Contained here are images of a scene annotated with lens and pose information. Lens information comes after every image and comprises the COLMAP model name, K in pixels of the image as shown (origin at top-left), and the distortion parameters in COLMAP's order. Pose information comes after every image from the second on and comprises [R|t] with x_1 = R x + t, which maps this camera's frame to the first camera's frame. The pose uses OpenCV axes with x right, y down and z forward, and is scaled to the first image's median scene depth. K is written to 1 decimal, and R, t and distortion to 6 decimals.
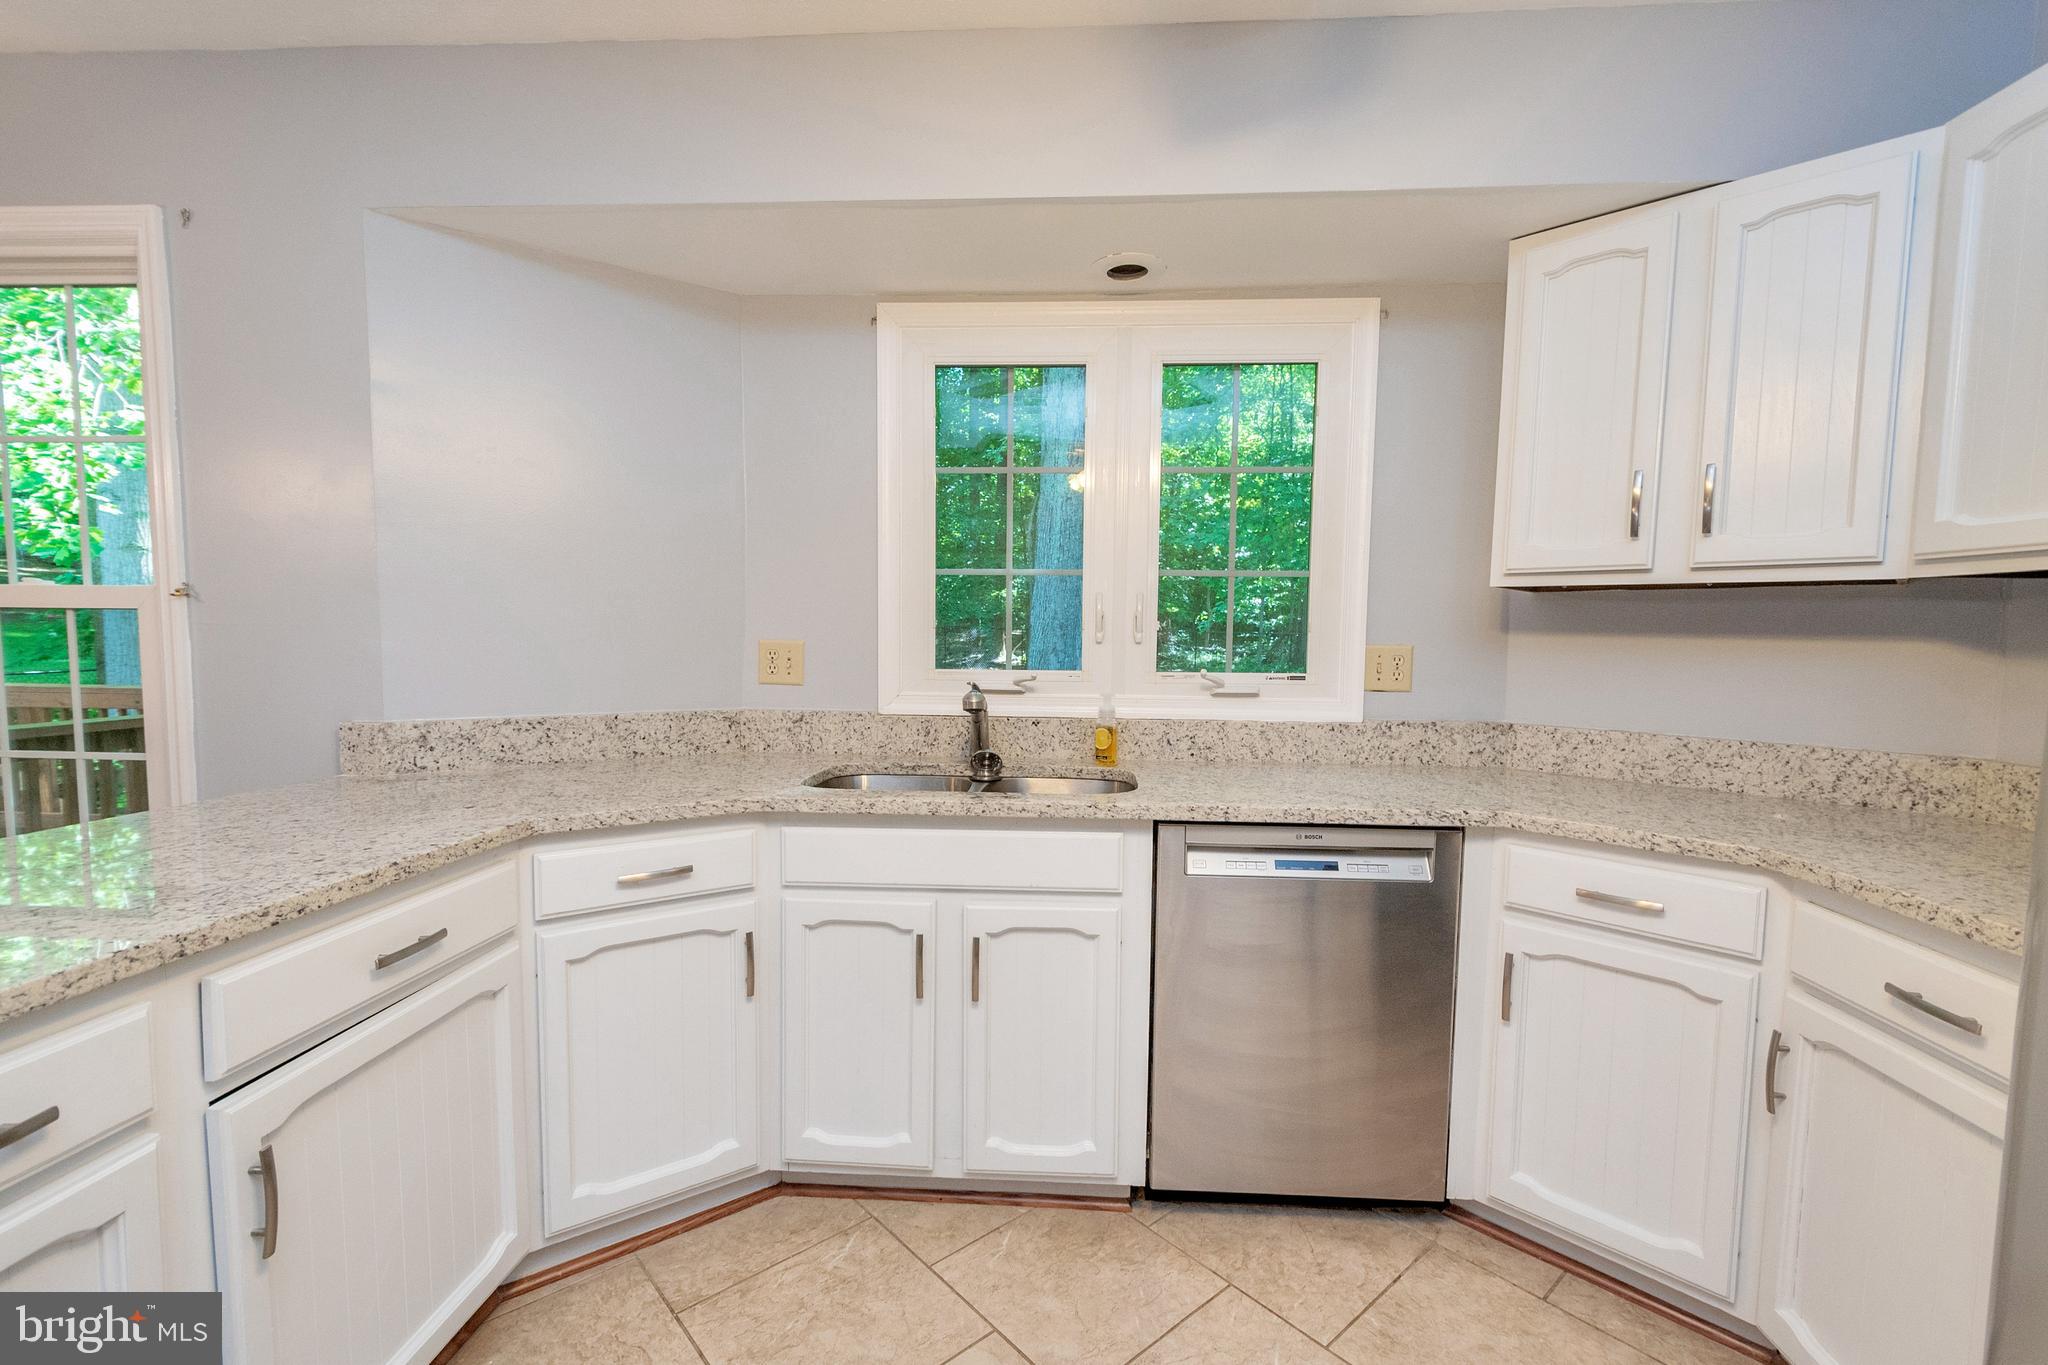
lens RADIAL K [[906.8, 0, 1059.7], [0, 906.8, 699.9], [0, 0, 1]] dist [0.007720, -0.000142]
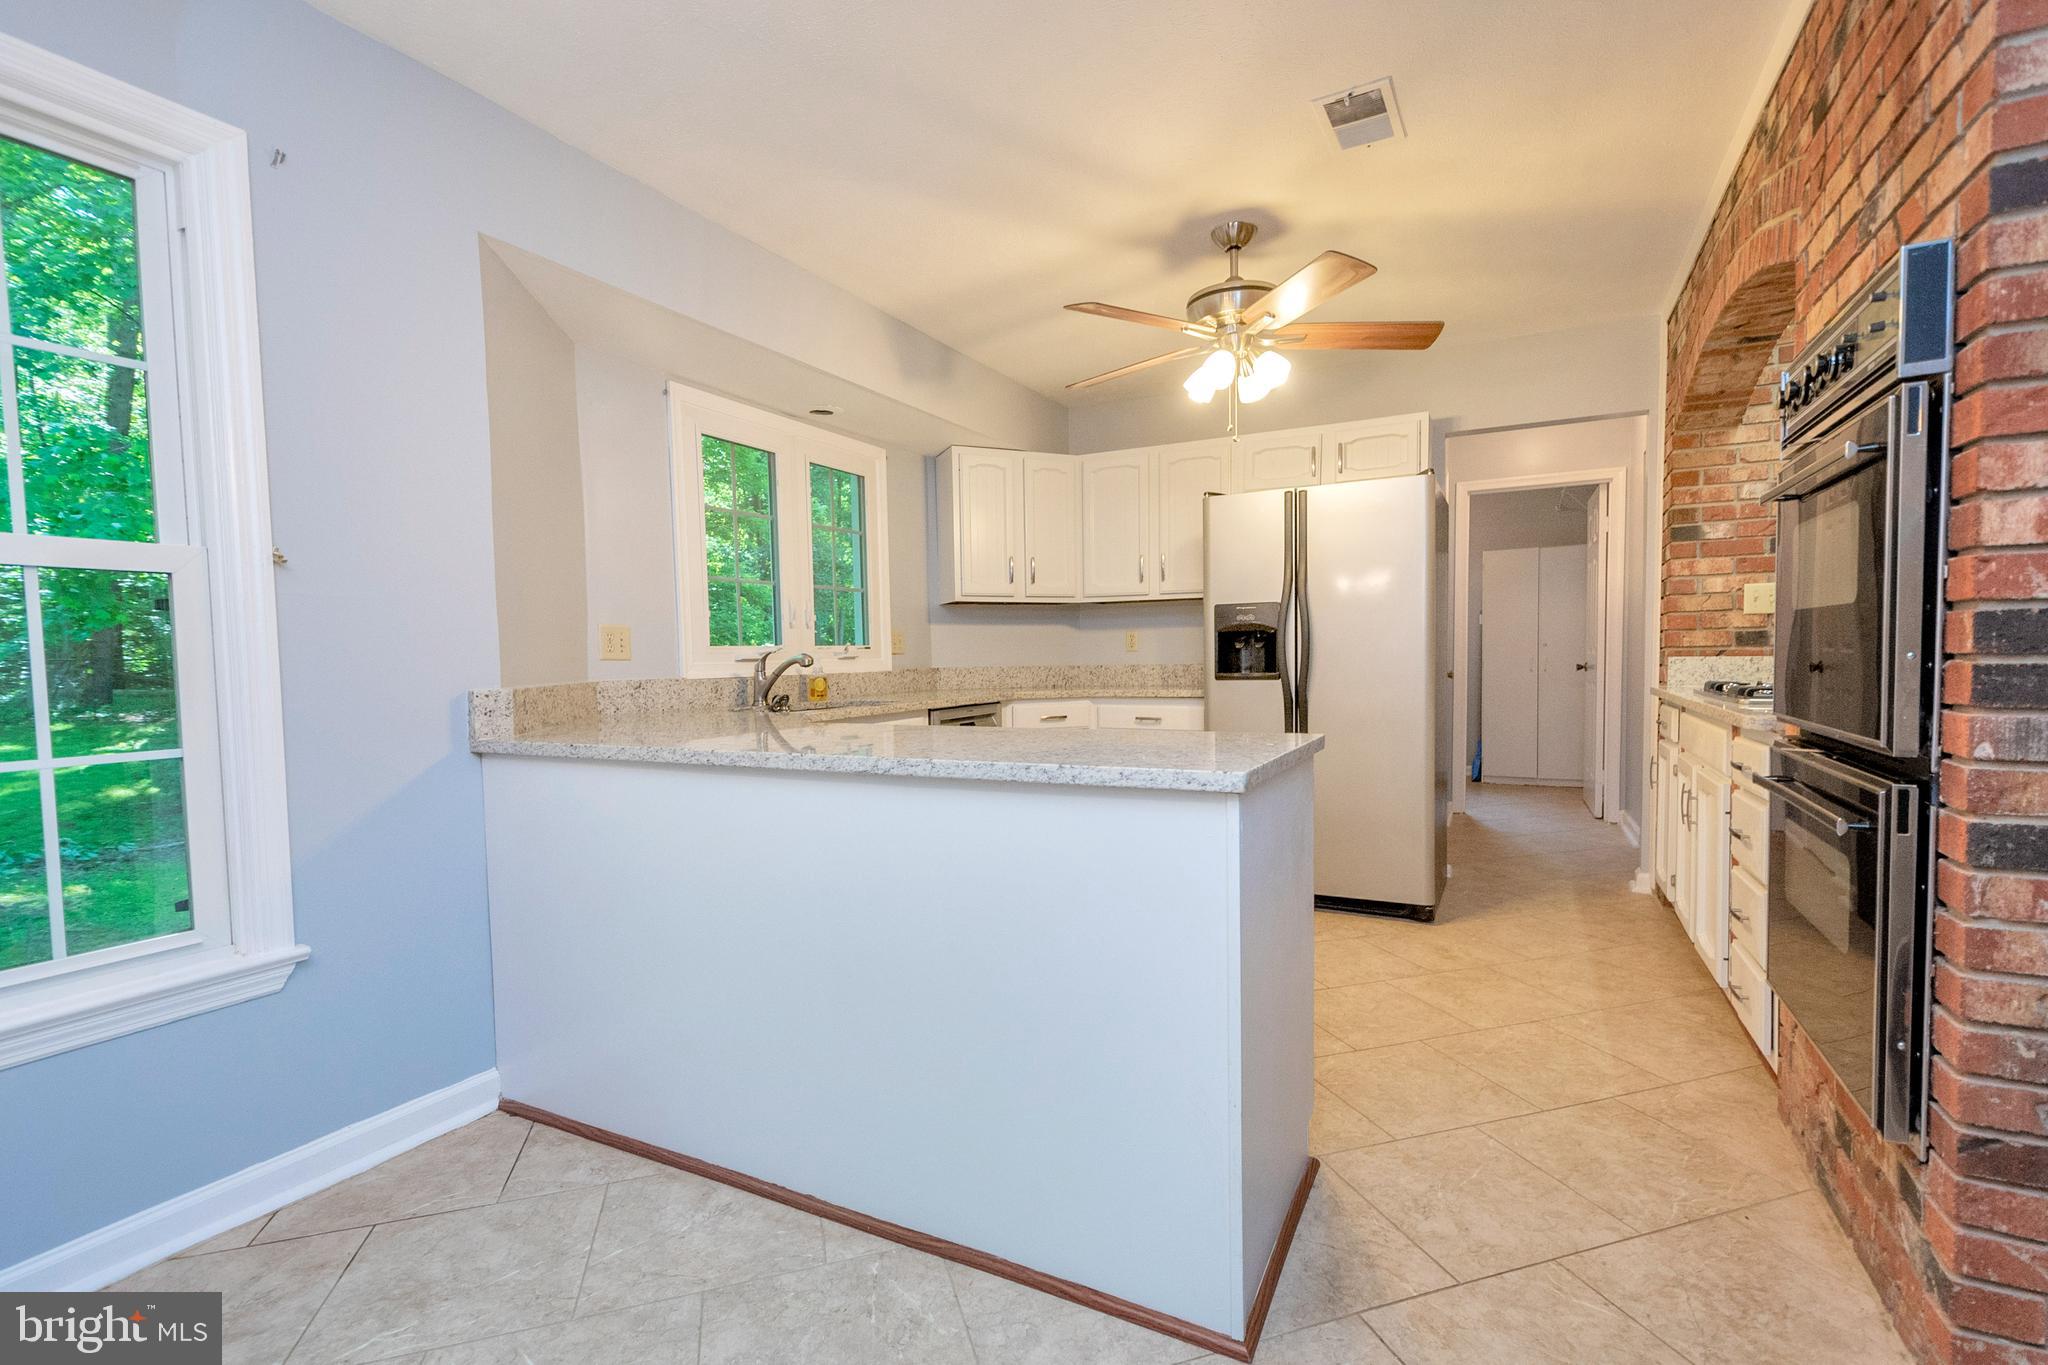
lens RADIAL K [[906.8, 0, 1059.7], [0, 906.8, 699.9], [0, 0, 1]] dist [0.007720, -0.000142]
pose [[0.381630, -0.067186, 0.921870, -1.281884], [0.091719, 0.995185, 0.034560, 0.052187], [-0.919753, 0.071364, 0.385955, -0.043845]]
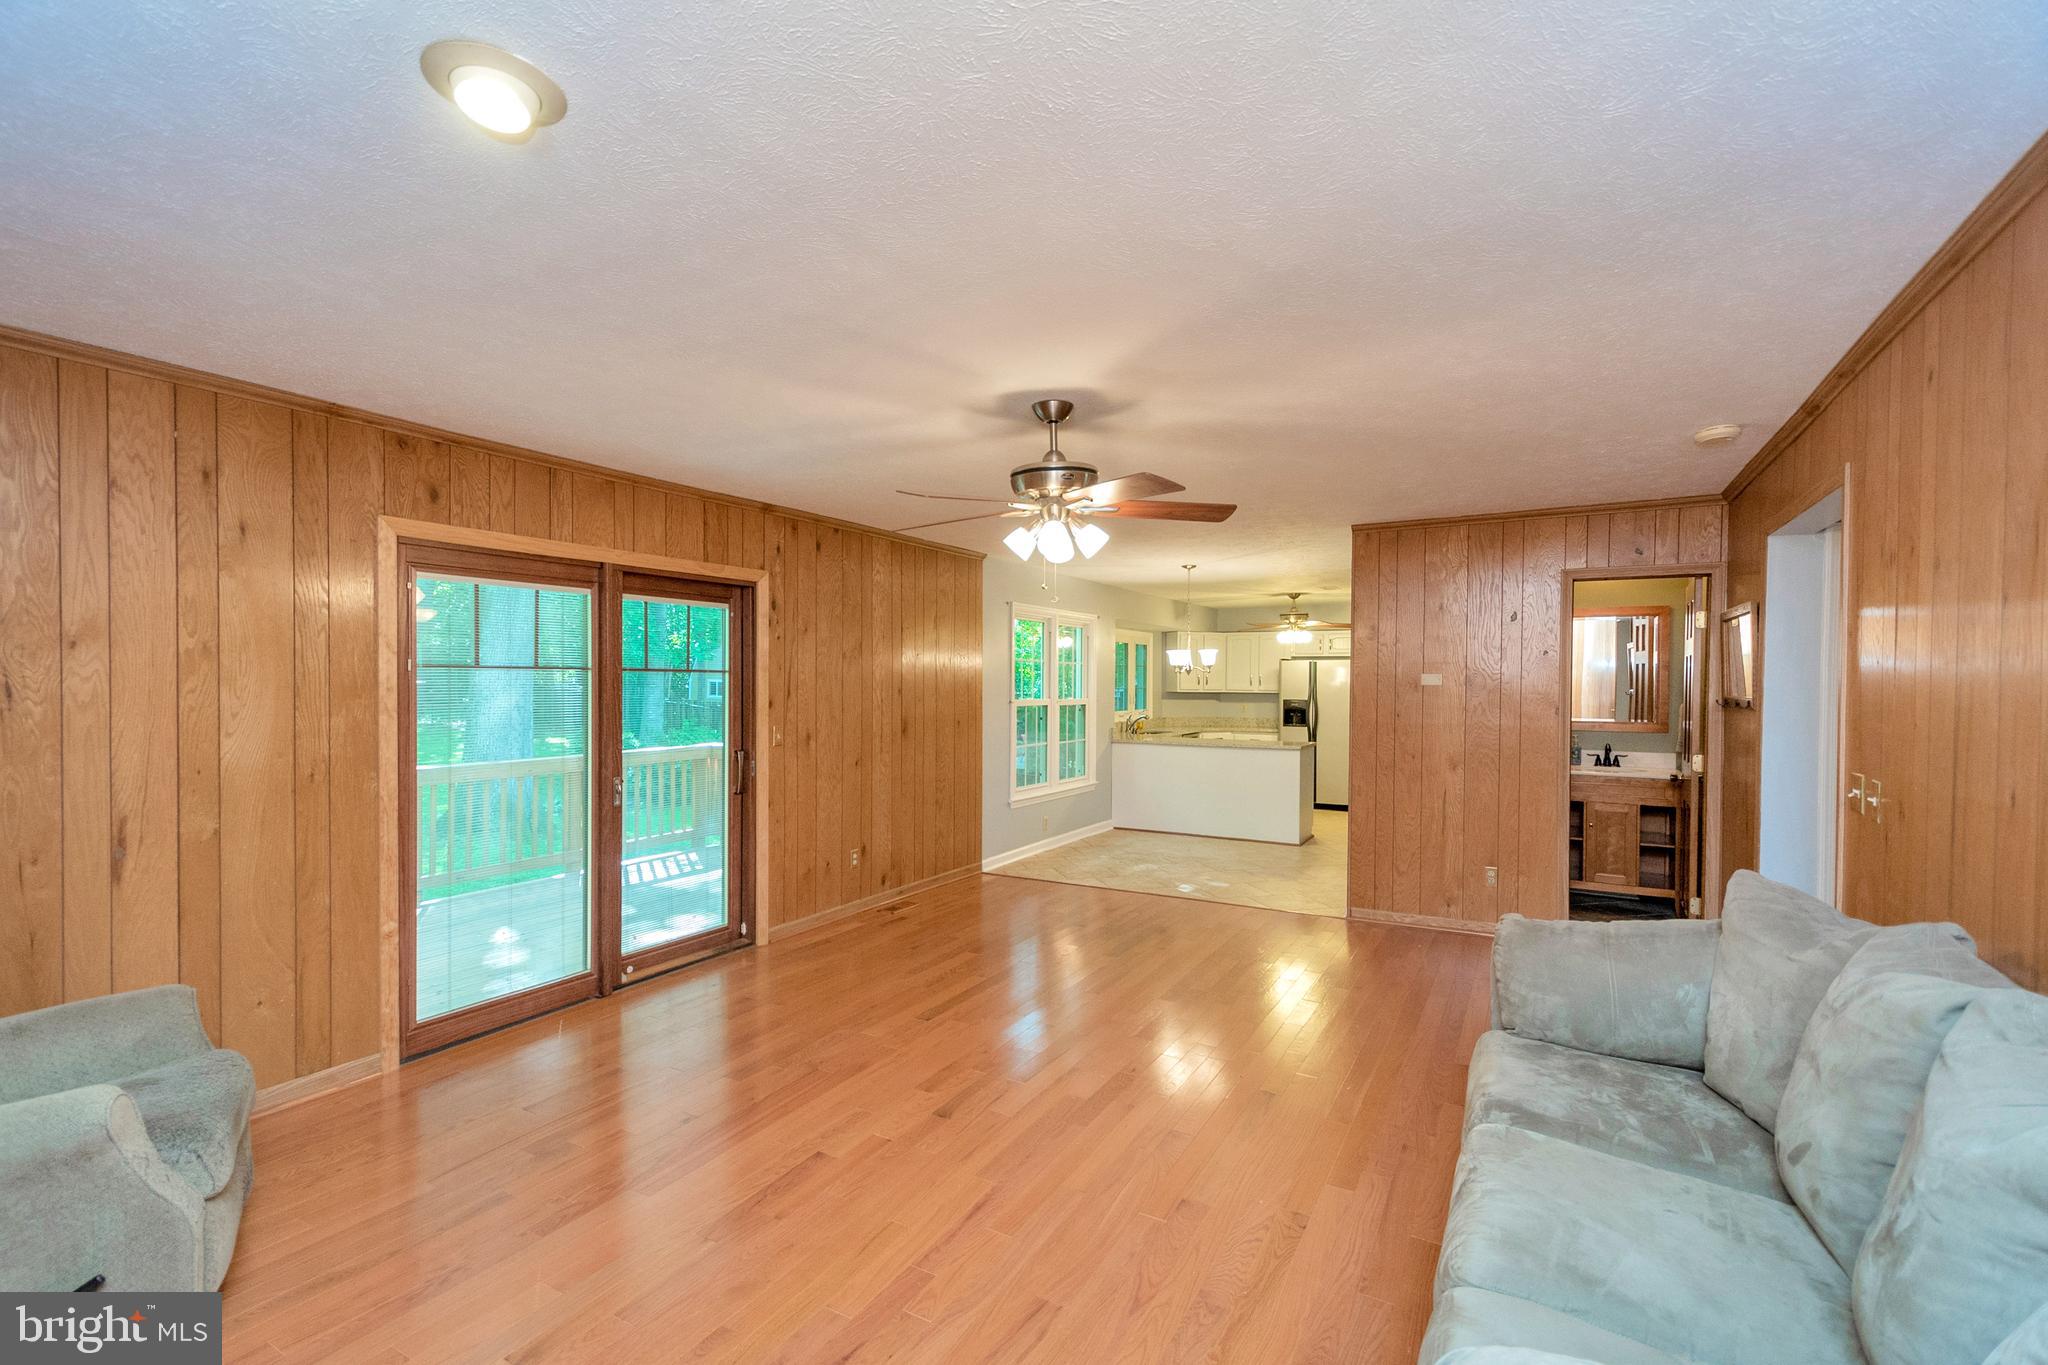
lens RADIAL K [[890.7, 0, 1035.3], [0, 890.7, 700.1], [0, 0, 1]] dist [0.006668, -0.000921]
pose [[0.429093, -0.028604, 0.902807, -4.158252], [0.068022, 0.997684, -0.000721, -0.109522], [-0.900695, 0.061720, 0.430045, -0.473845]]
